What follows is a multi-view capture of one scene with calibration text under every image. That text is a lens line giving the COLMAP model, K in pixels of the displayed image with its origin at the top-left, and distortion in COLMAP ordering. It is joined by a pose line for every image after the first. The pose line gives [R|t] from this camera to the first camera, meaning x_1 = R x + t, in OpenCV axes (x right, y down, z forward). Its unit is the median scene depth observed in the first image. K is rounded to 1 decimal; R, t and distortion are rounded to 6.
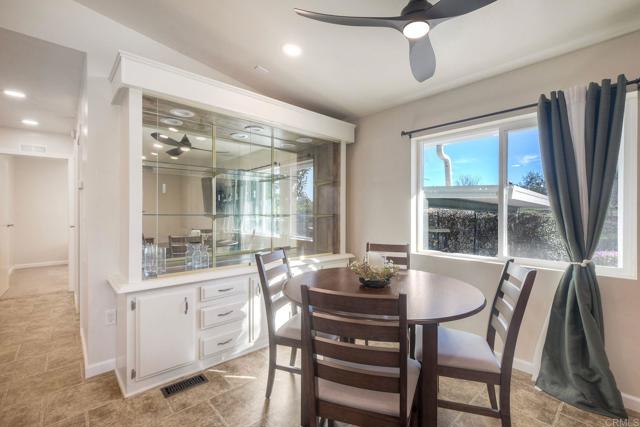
lens RADIAL K [[287.1, 0, 320.0], [0, 287.1, 213.5], [0, 0, 1]] dist [0.001587, 0.000190]
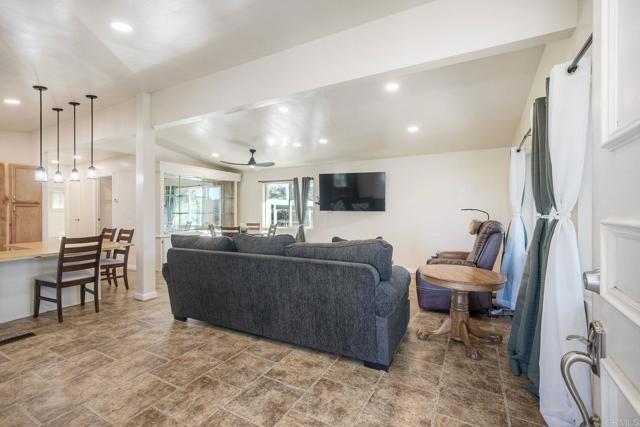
lens RADIAL K [[282.7, 0, 321.6], [0, 282.7, 211.7], [0, 0, 1]] dist [0.000179, -0.000091]
pose [[0.939820, -0.001572, 0.341665, -0.056403], [0.001286, 0.999999, 0.001061, -0.004121], [-0.341666, -0.000558, 0.939821, -1.617586]]
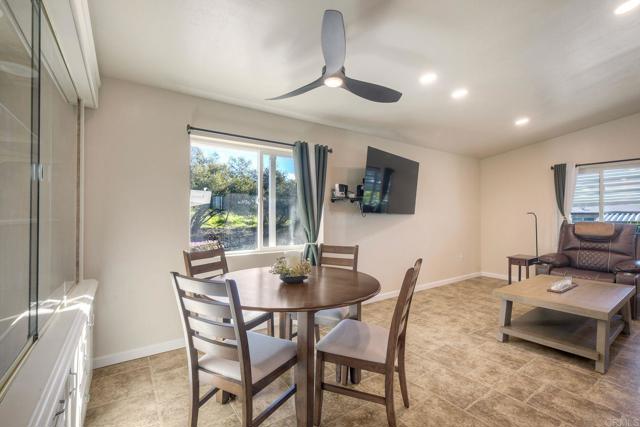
lens RADIAL K [[278.6, 0, 320.0], [0, 278.6, 213.5], [0, 0, 1]] dist [0.003732, 0.000316]
pose [[0.139495, -0.000487, 0.990223, -0.519728], [0.001939, 0.999998, 0.000219, -0.008210], [-0.990221, 0.001890, 0.139496, 0.474246]]
